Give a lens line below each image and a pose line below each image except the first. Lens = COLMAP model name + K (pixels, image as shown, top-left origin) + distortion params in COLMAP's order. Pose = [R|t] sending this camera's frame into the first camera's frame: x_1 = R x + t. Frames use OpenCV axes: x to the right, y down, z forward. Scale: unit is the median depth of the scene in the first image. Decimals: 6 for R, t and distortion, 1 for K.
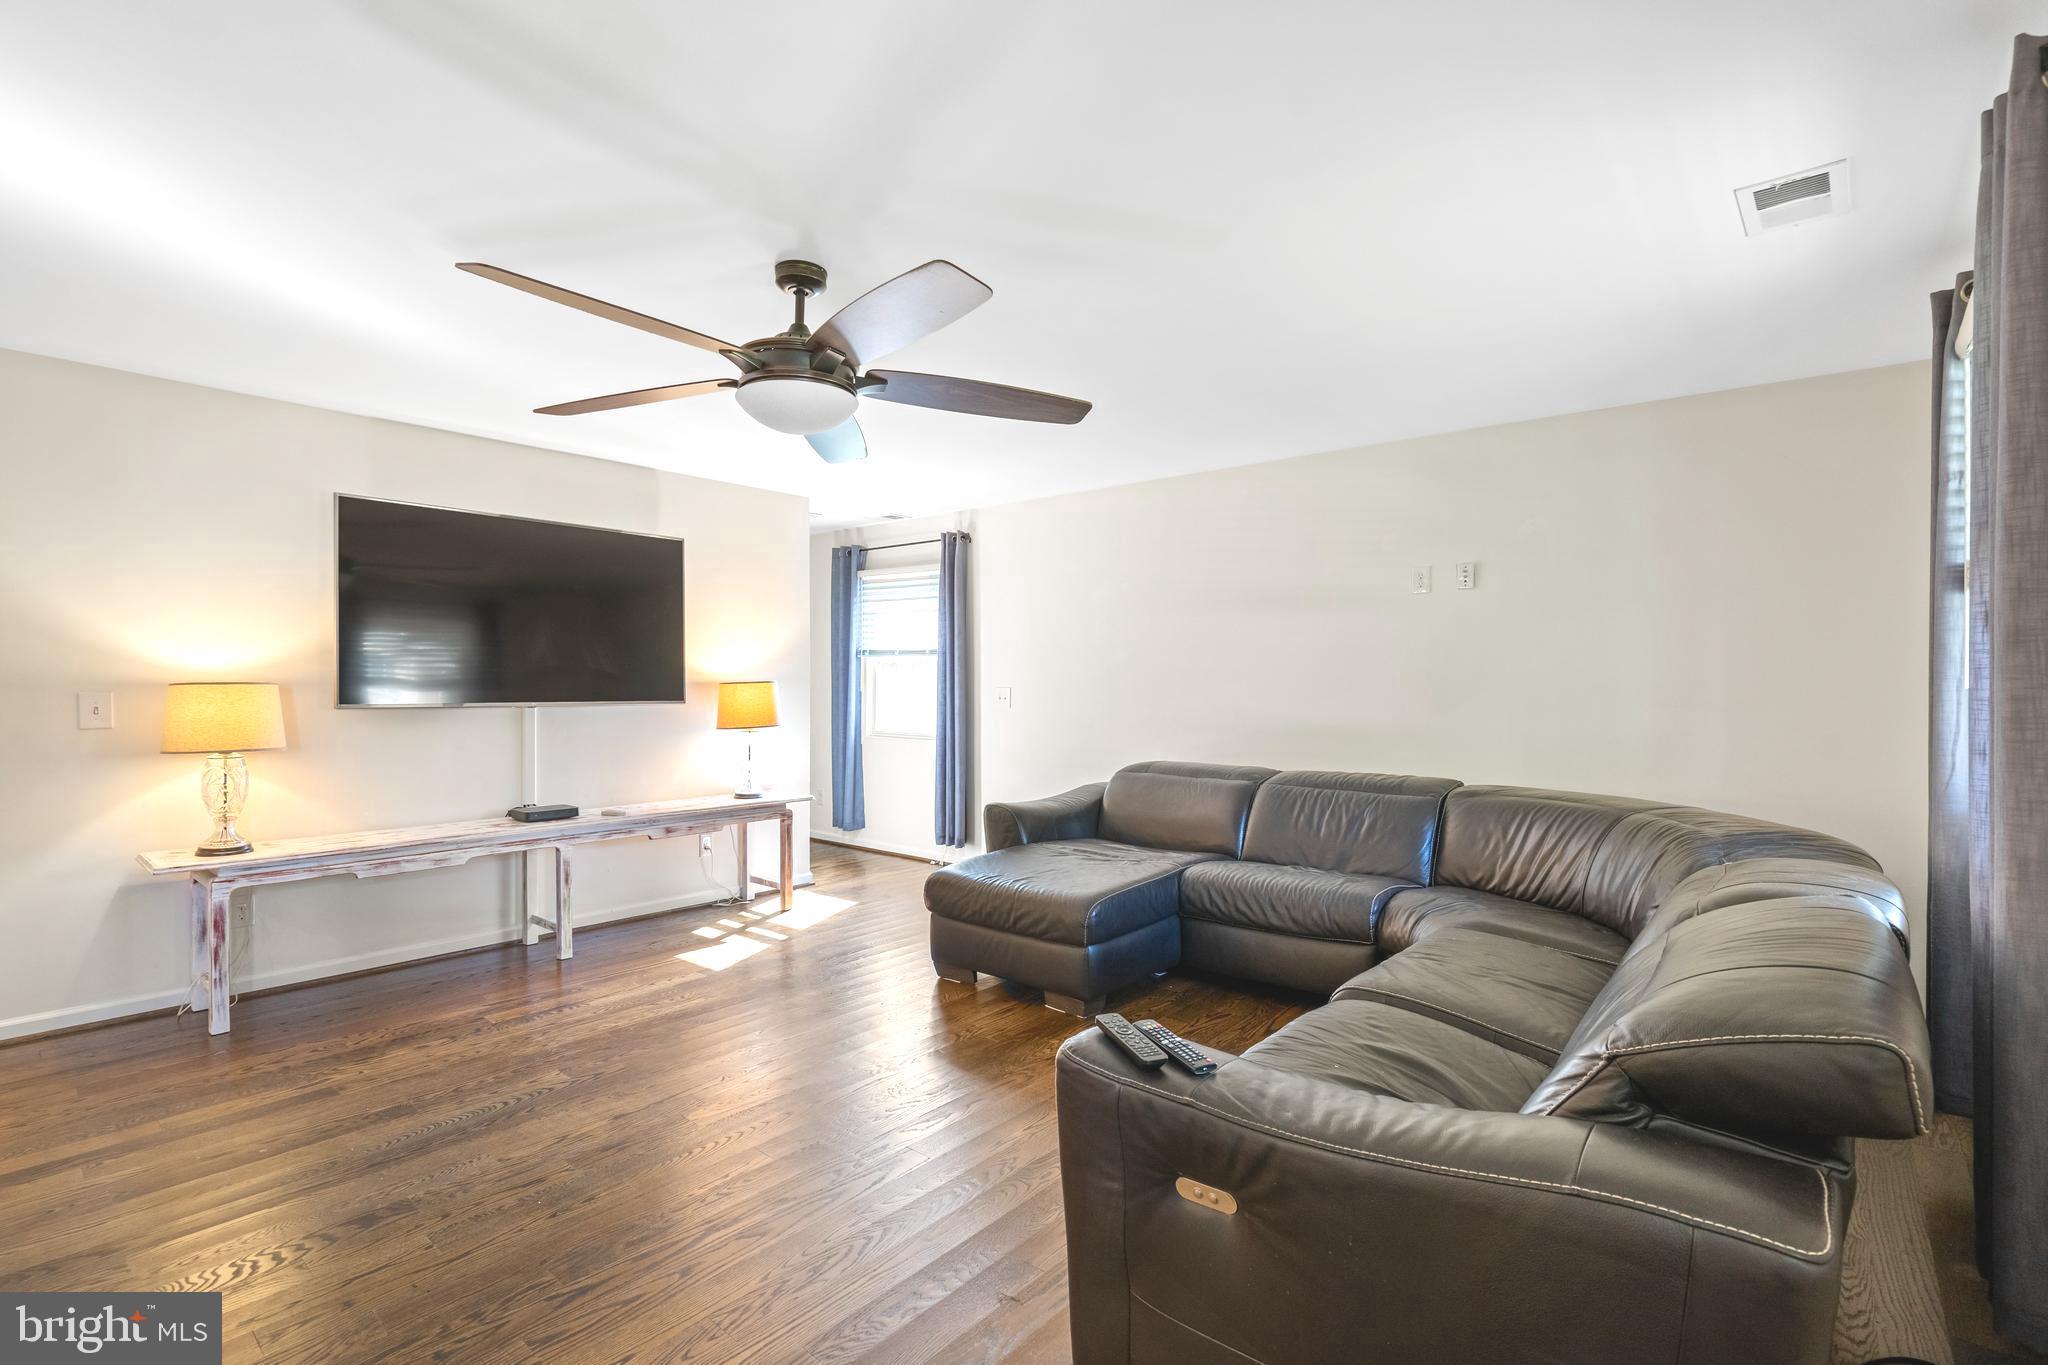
lens RADIAL K [[940.2, 0, 1023.0], [0, 940.2, 676.2], [0, 0, 1]] dist [0.000776, 0.000465]
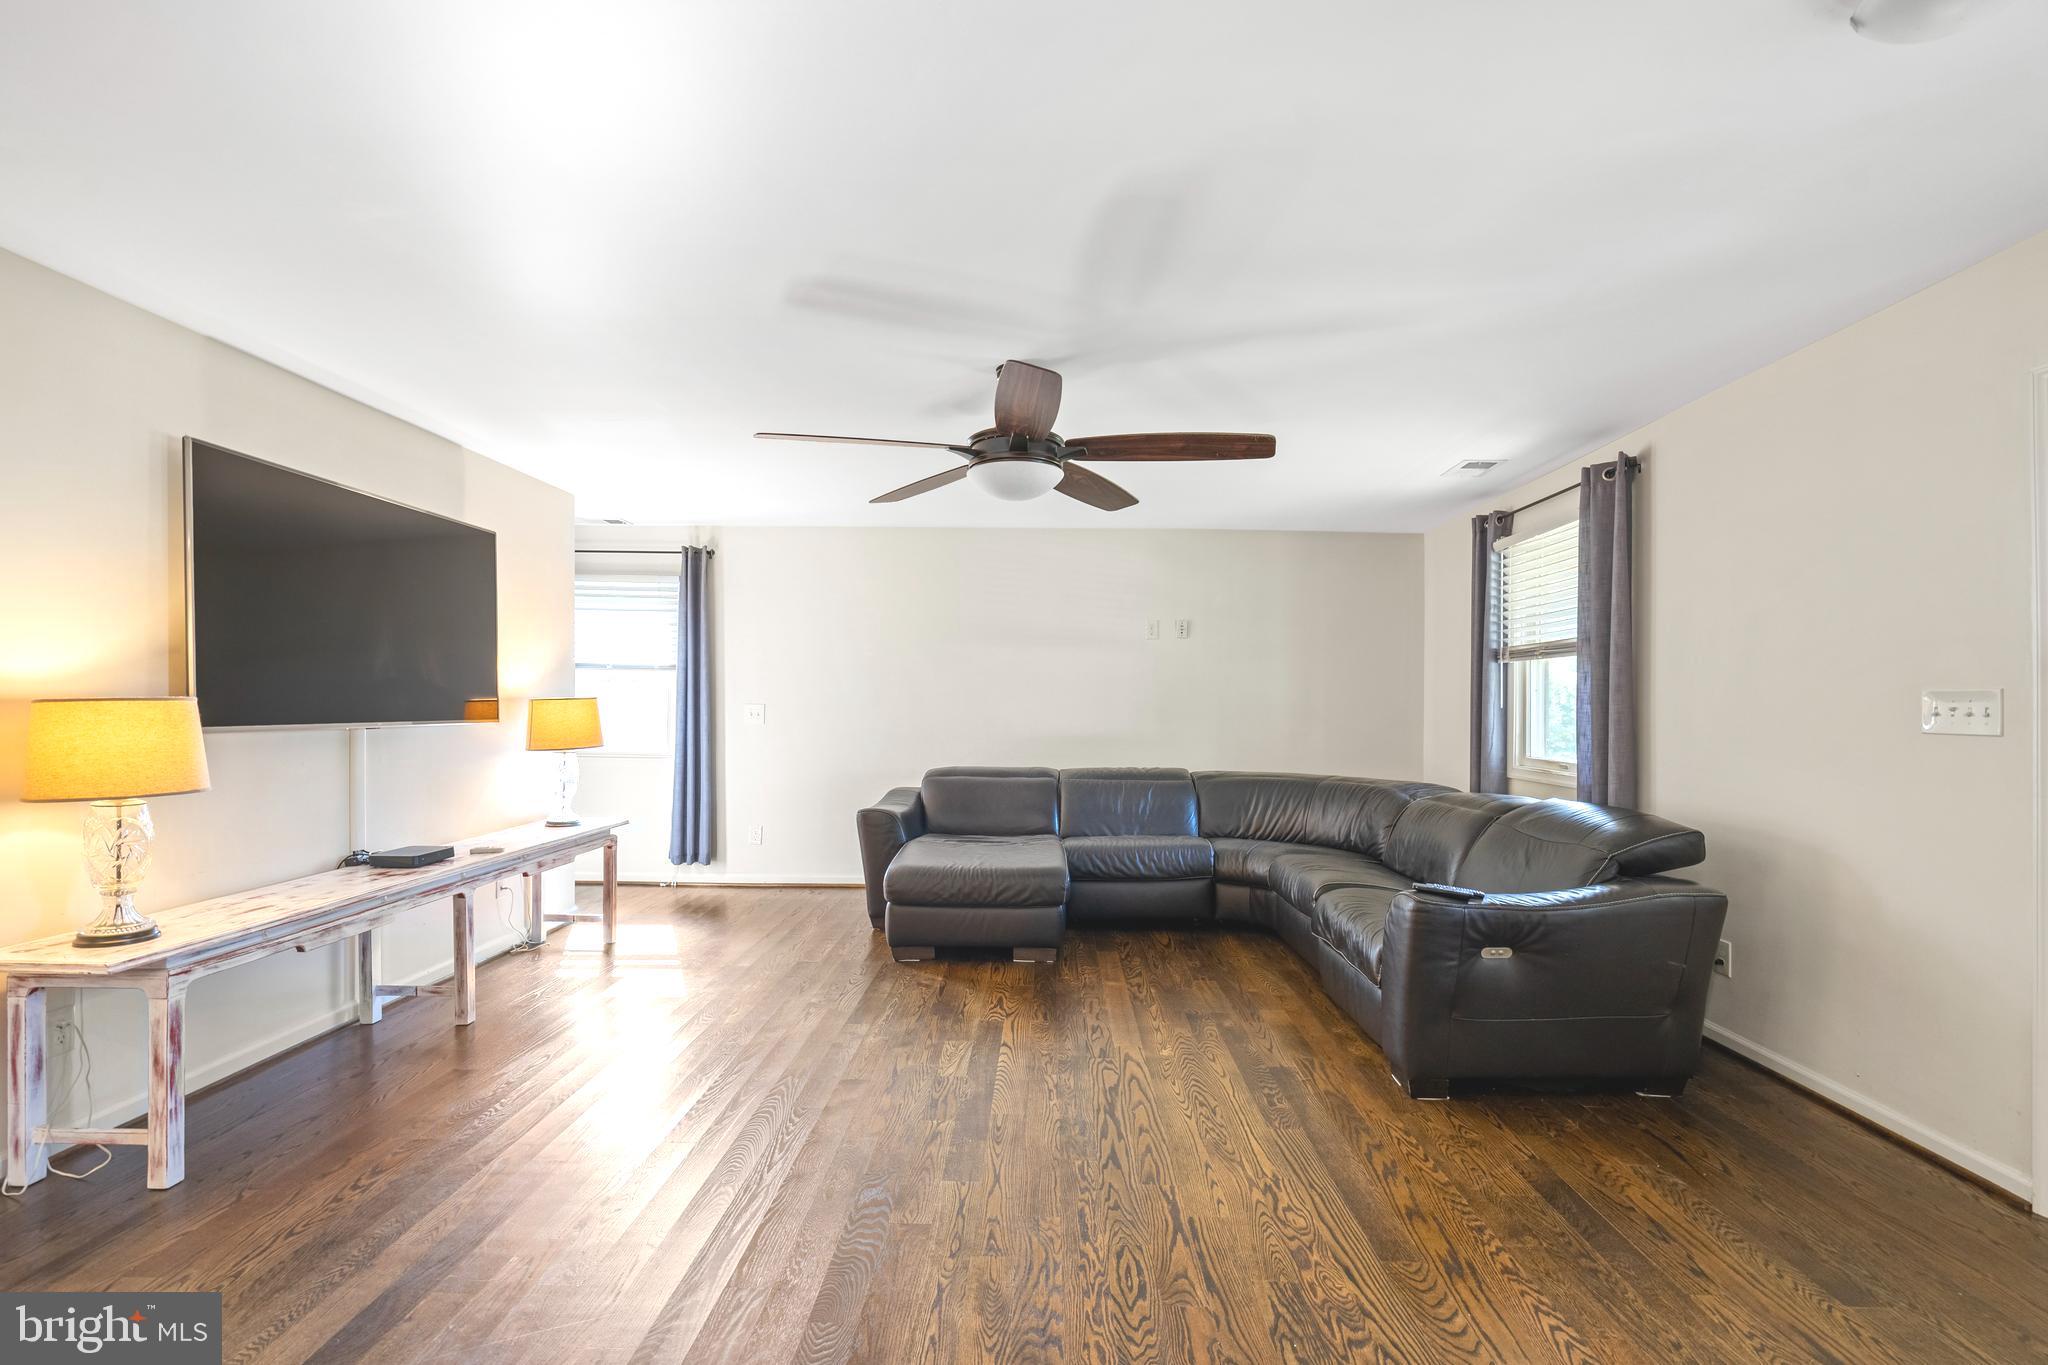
lens RADIAL K [[940.2, 0, 1030.1], [0, 940.2, 703.5], [0, 0, 1]] dist [0.000776, 0.000465]
pose [[0.767062, 0.002677, 0.641568, -0.604548], [-0.010777, 0.999904, 0.008714, -0.001414], [-0.641483, -0.013598, 0.767017, 0.024588]]
